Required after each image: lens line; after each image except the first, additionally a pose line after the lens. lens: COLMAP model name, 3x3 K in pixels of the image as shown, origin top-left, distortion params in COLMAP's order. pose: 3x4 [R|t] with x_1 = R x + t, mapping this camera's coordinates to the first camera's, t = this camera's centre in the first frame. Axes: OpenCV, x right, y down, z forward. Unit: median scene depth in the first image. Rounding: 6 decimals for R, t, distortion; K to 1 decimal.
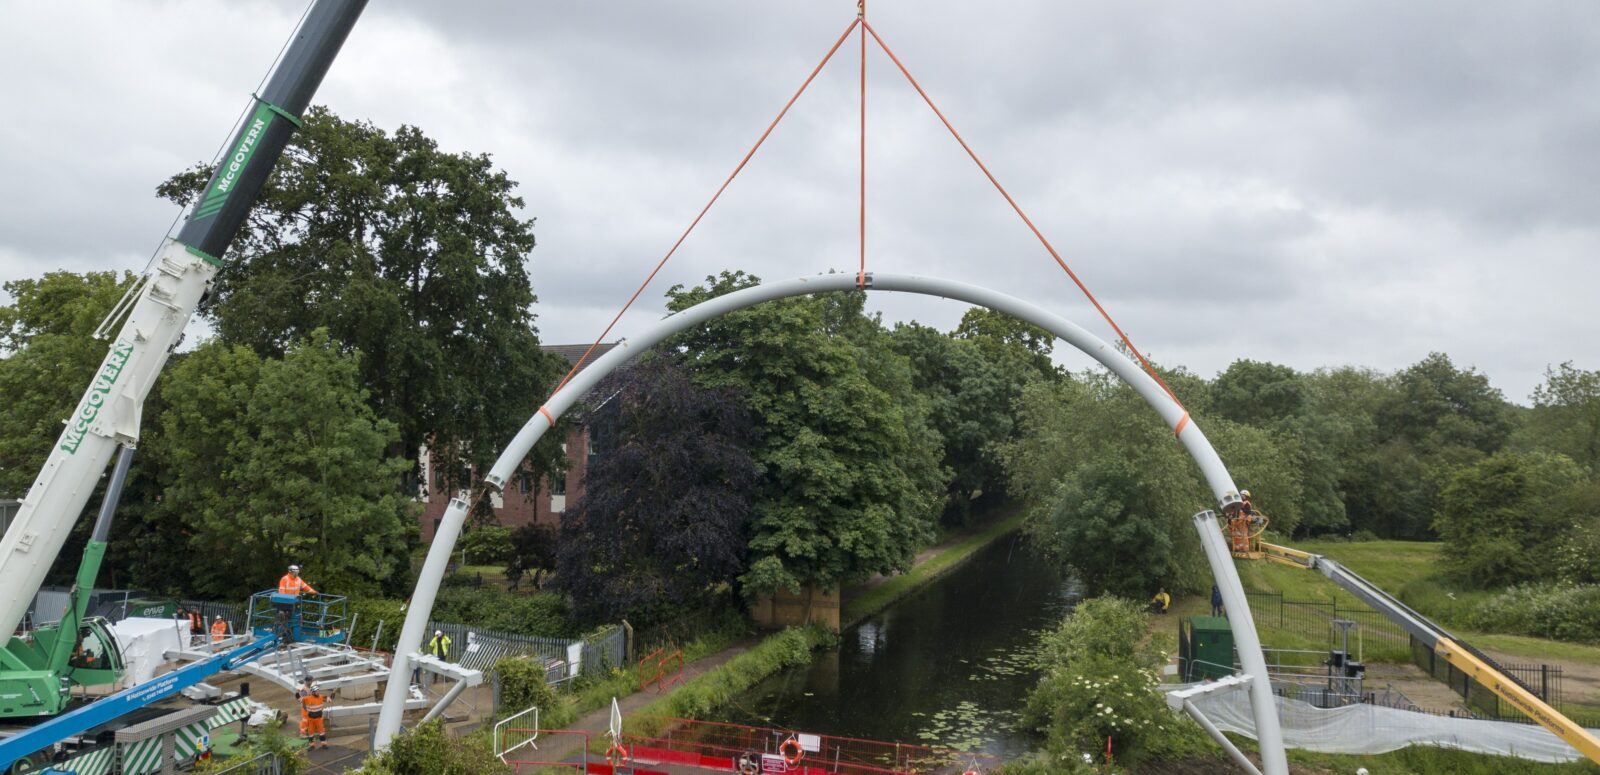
lens RADIAL K [[1221.4, 0, 810.1], [0, 1221.4, 385.5], [0, 0, 1]] dist [0.027415, -0.032527]
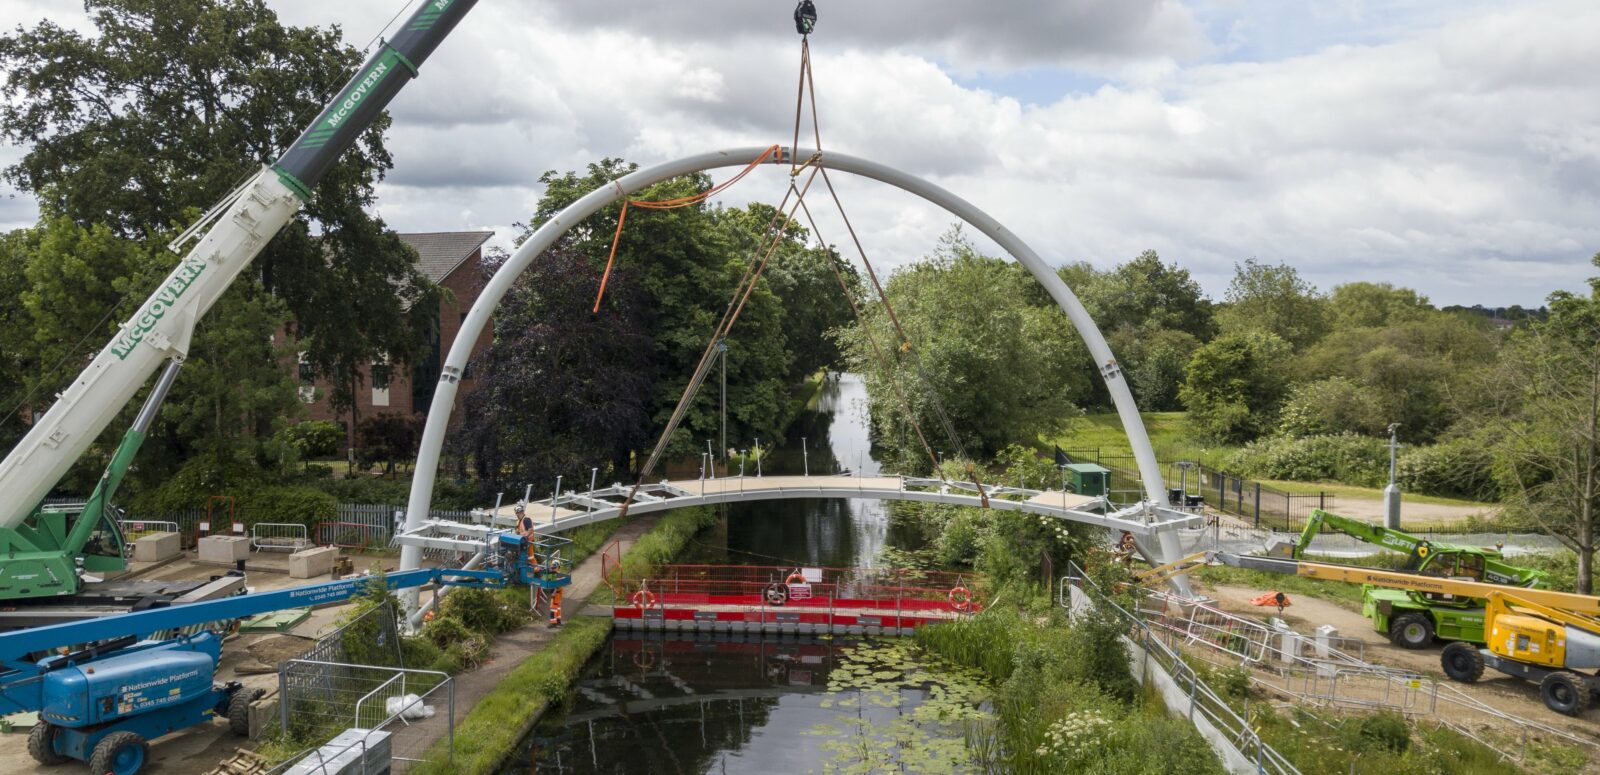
lens RADIAL K [[1221.4, 0, 801.4], [0, 1221.4, 391.9], [0, 0, 1]] dist [0.027415, -0.032527]
pose [[0.968555, -0.024373, 0.247602, -0.178880], [0.003734, 0.996502, 0.083483, 0.017234], [-0.248770, -0.079933, 0.965259, -0.047296]]
